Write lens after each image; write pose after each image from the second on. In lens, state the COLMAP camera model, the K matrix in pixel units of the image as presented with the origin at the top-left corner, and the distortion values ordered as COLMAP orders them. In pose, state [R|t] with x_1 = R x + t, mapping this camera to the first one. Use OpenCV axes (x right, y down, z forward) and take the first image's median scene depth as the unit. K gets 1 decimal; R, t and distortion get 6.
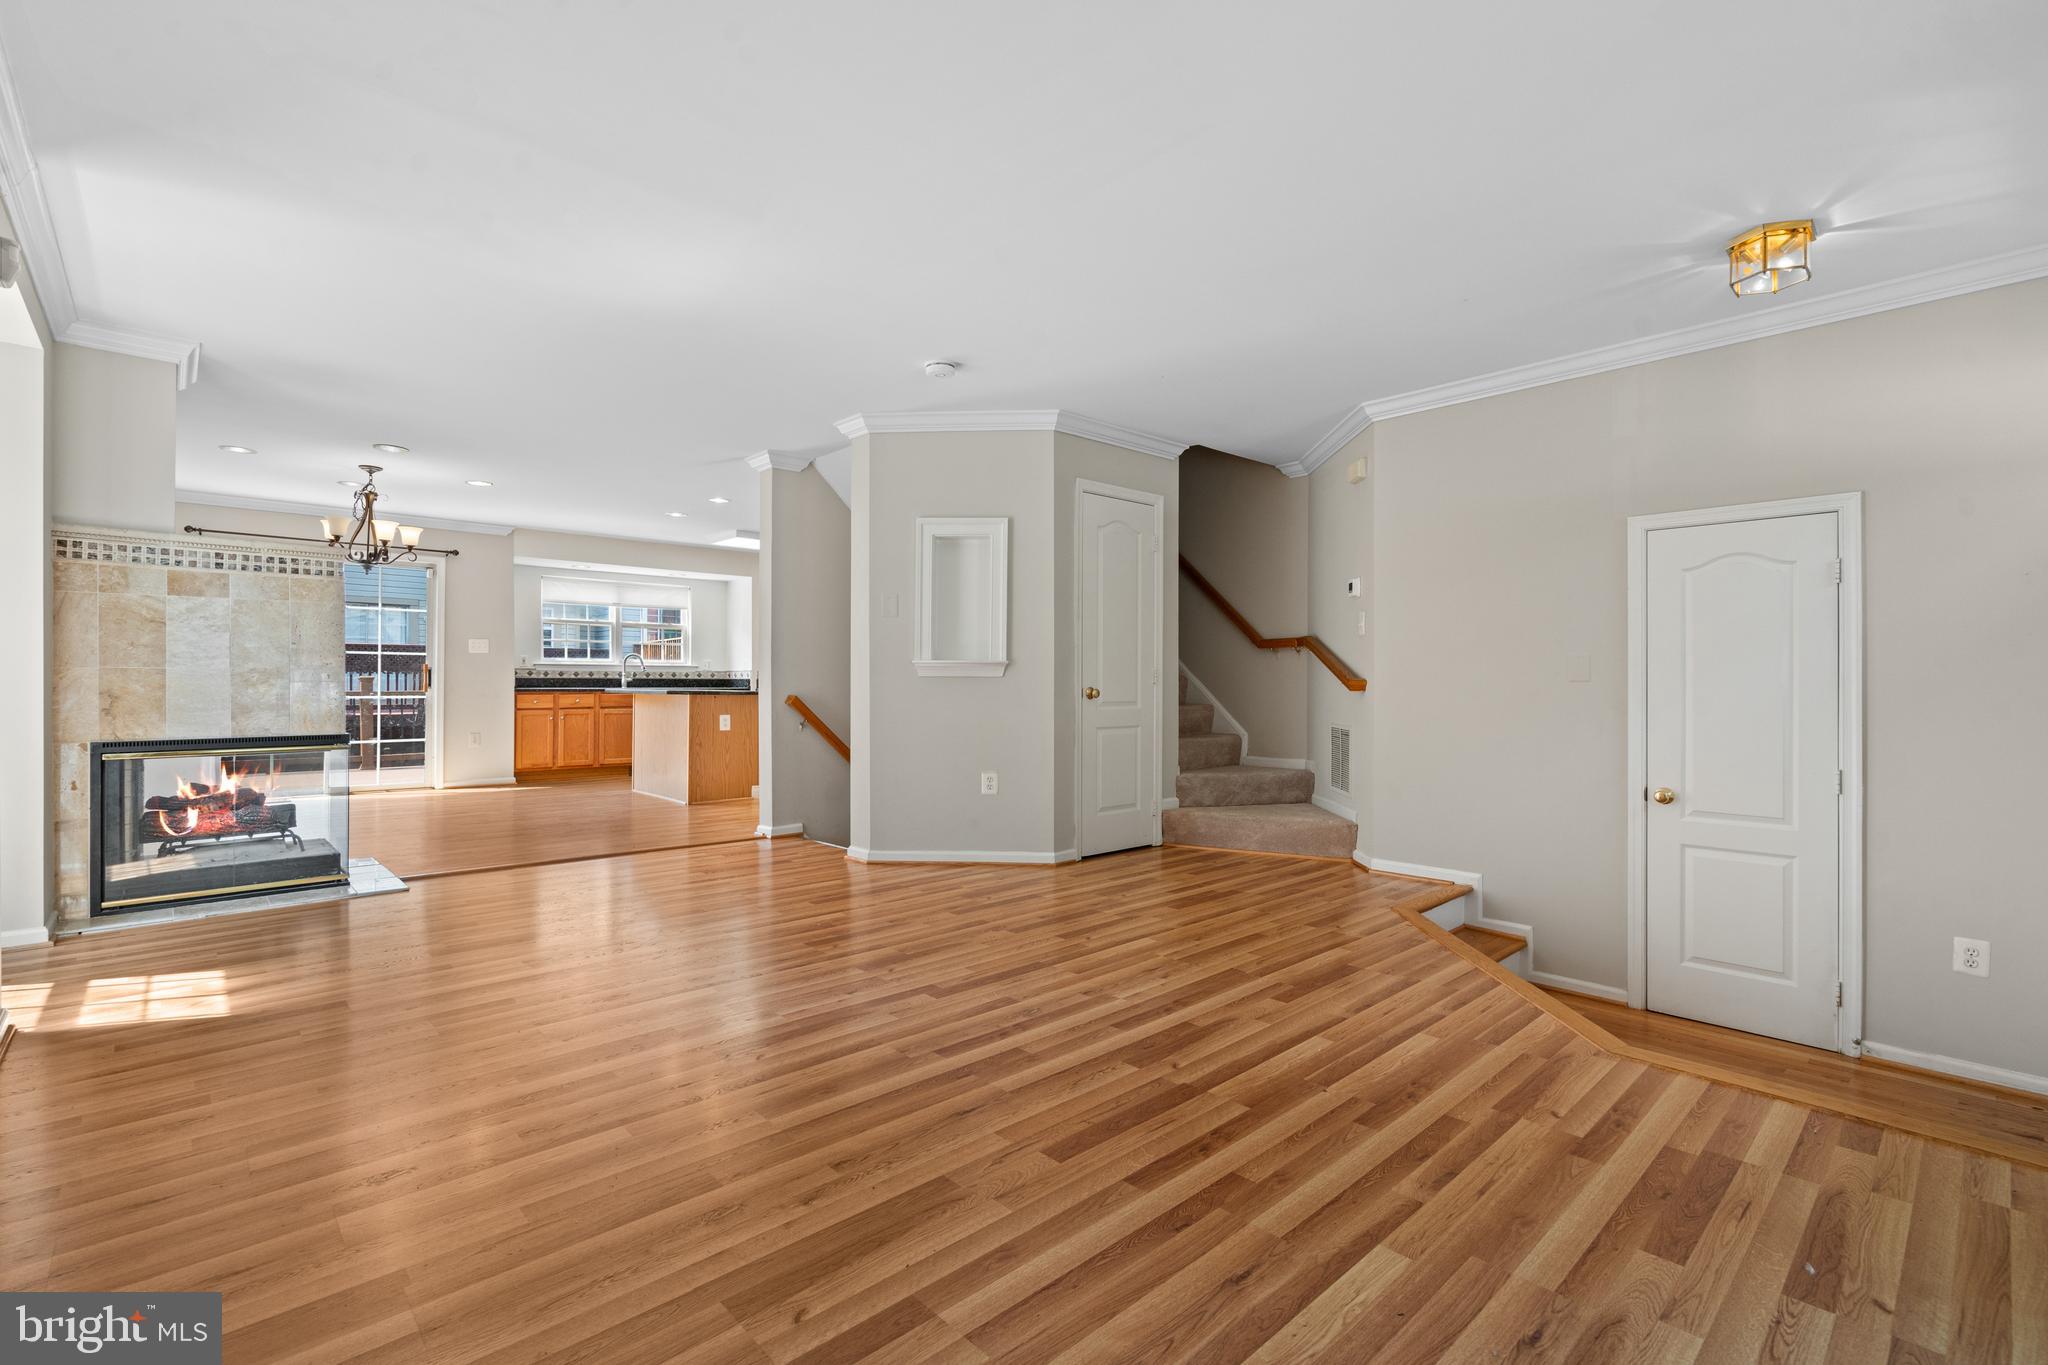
lens RADIAL K [[927.3, 0, 1028.1], [0, 927.3, 684.4], [0, 0, 1]] dist [-0.008688, 0.000376]
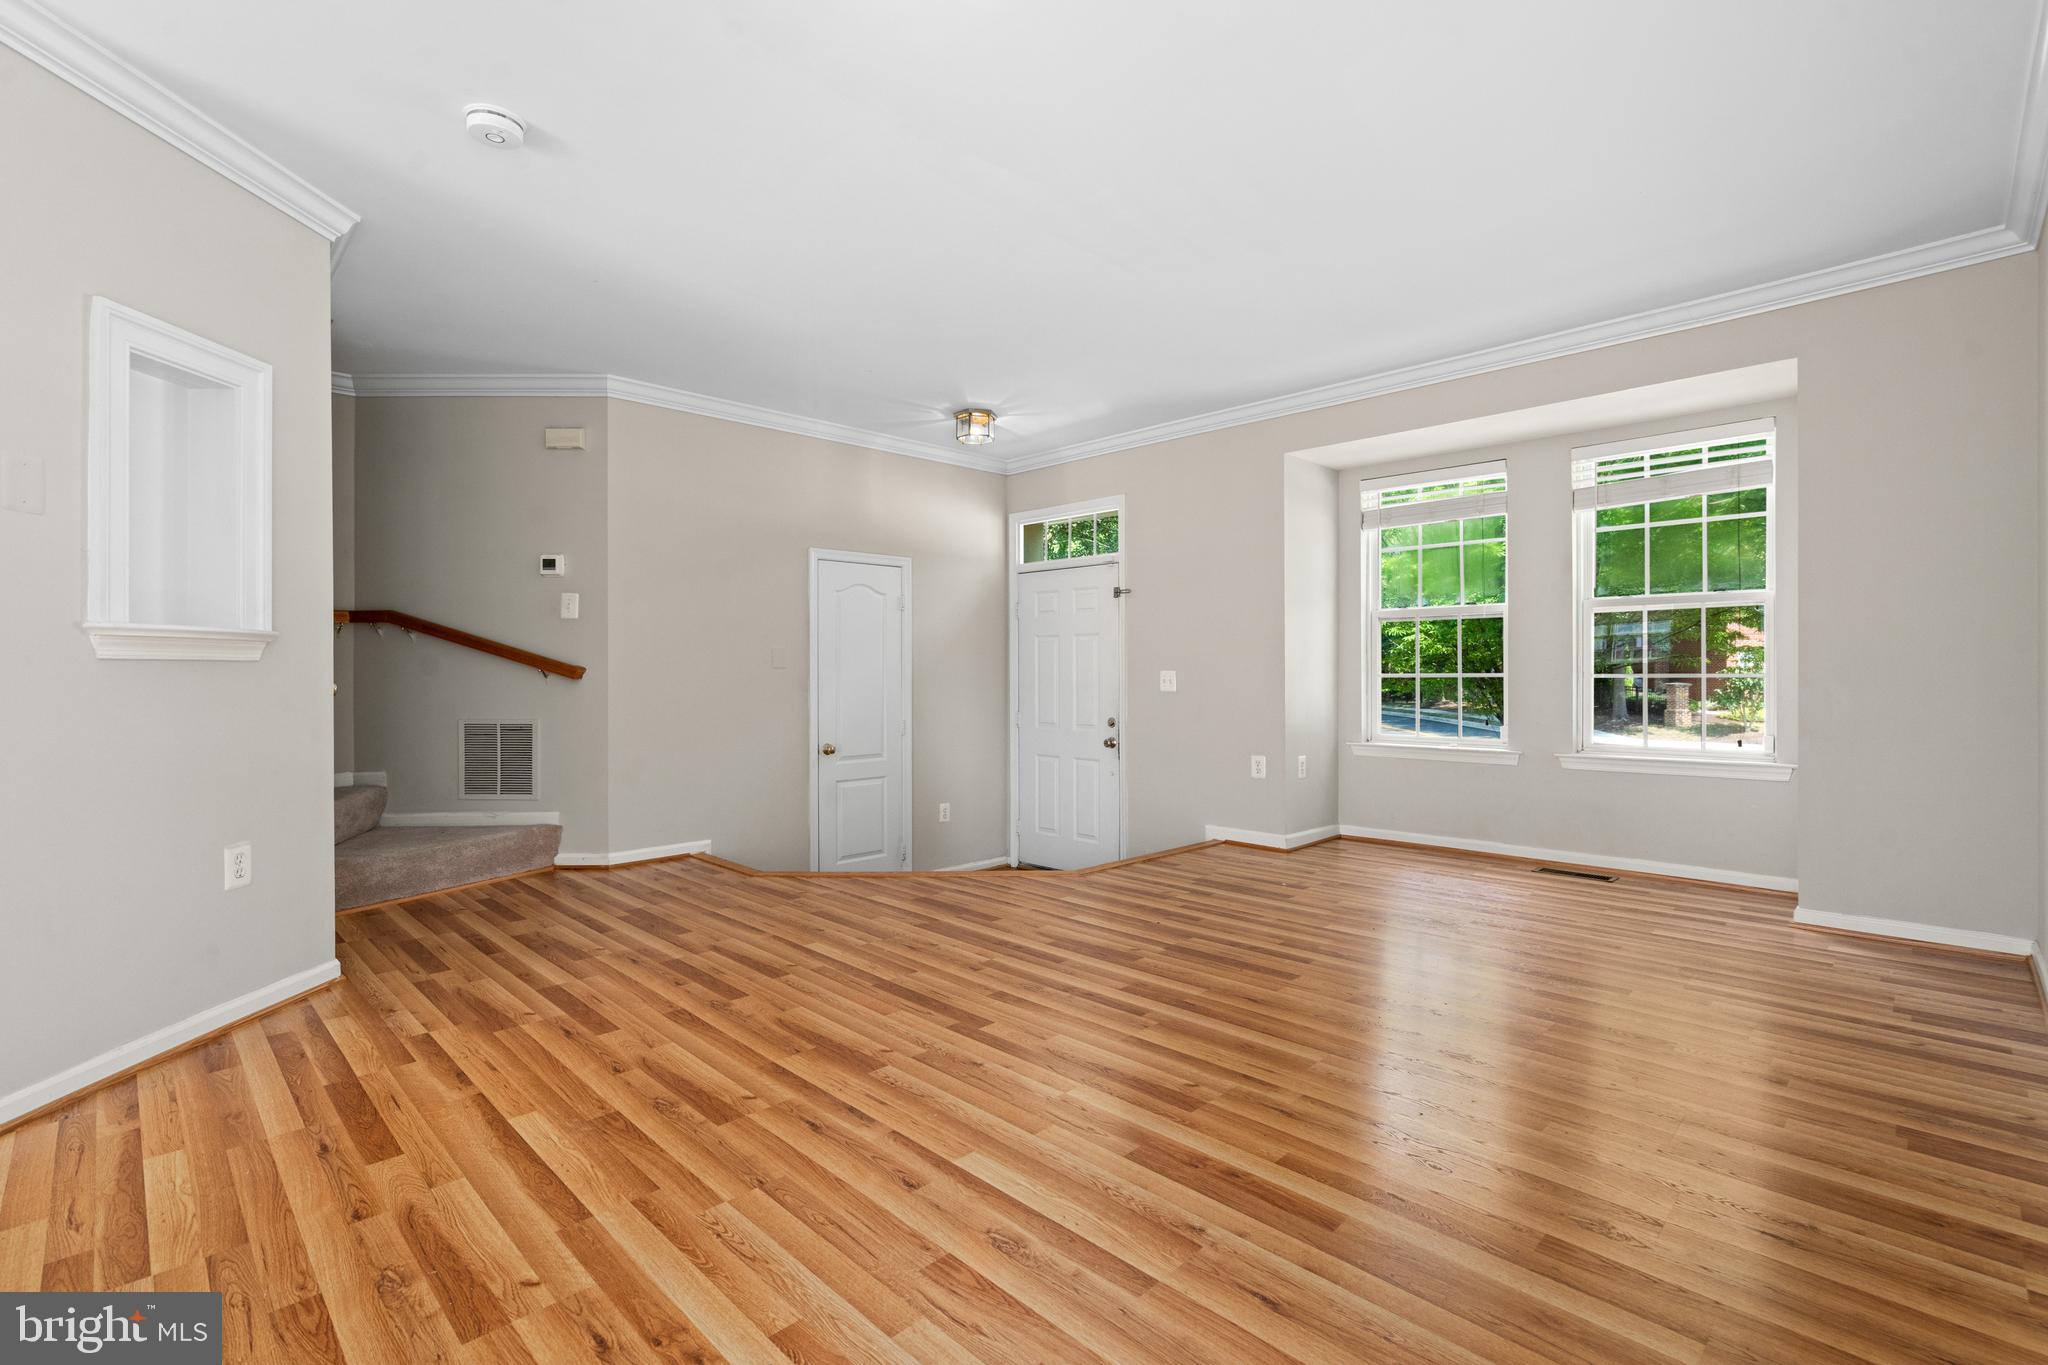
lens RADIAL K [[927.3, 0, 1027.4], [0, 927.3, 673.5], [0, 0, 1]] dist [-0.008688, 0.000376]
pose [[-0.038981, -0.004549, 0.999230, -0.843302], [0.006602, 0.999967, 0.004810, -0.000198], [-0.999218, 0.006785, -0.038949, 0.854302]]
